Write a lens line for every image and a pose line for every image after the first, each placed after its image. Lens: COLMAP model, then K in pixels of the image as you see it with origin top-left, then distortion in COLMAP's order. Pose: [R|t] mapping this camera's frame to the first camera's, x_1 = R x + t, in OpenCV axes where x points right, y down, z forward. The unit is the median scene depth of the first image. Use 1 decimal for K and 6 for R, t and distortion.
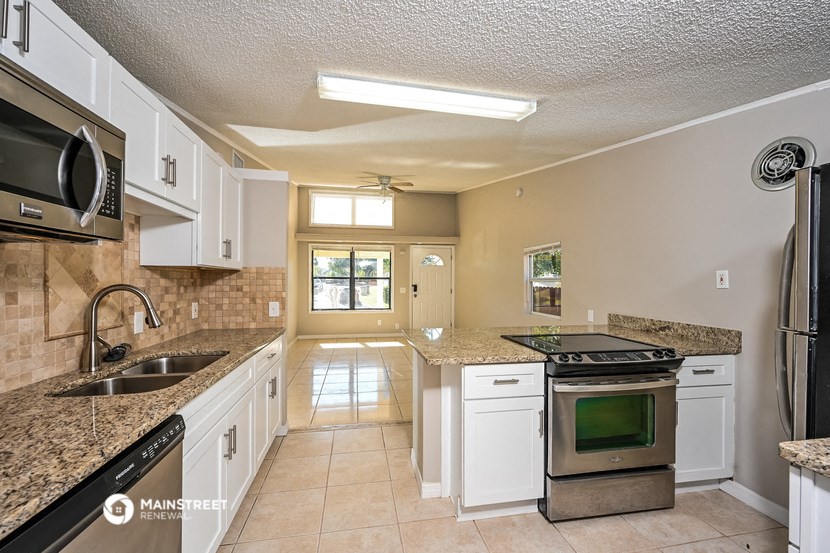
lens RADIAL K [[334.8, 0, 414.2], [0, 334.8, 281.3], [0, 0, 1]] dist [0.001877, 0.000161]
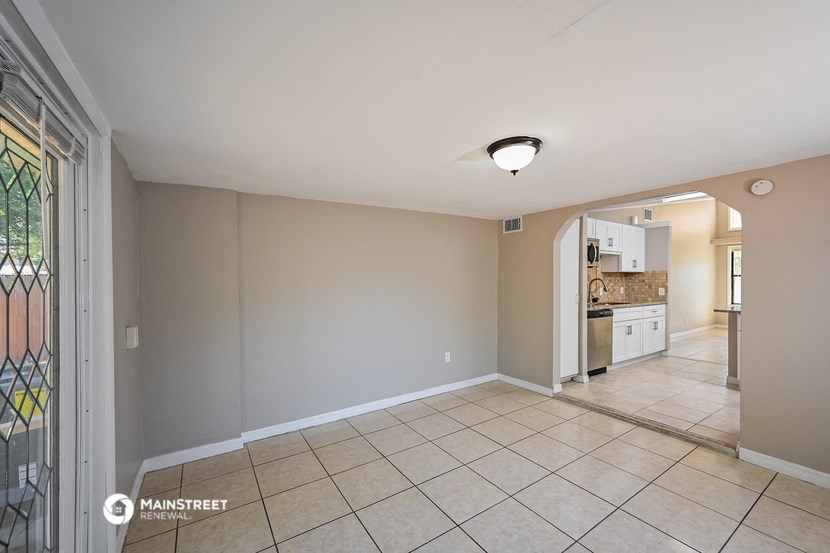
lens RADIAL K [[334.8, 0, 414.9], [0, 334.8, 280.2], [0, 0, 1]] dist [0.001877, 0.000161]
pose [[0.386253, -0.000129, -0.922393, 0.992665], [-0.002232, 0.999997, -0.001074, 0.024613], [0.922390, 0.002474, 0.386252, -1.297162]]
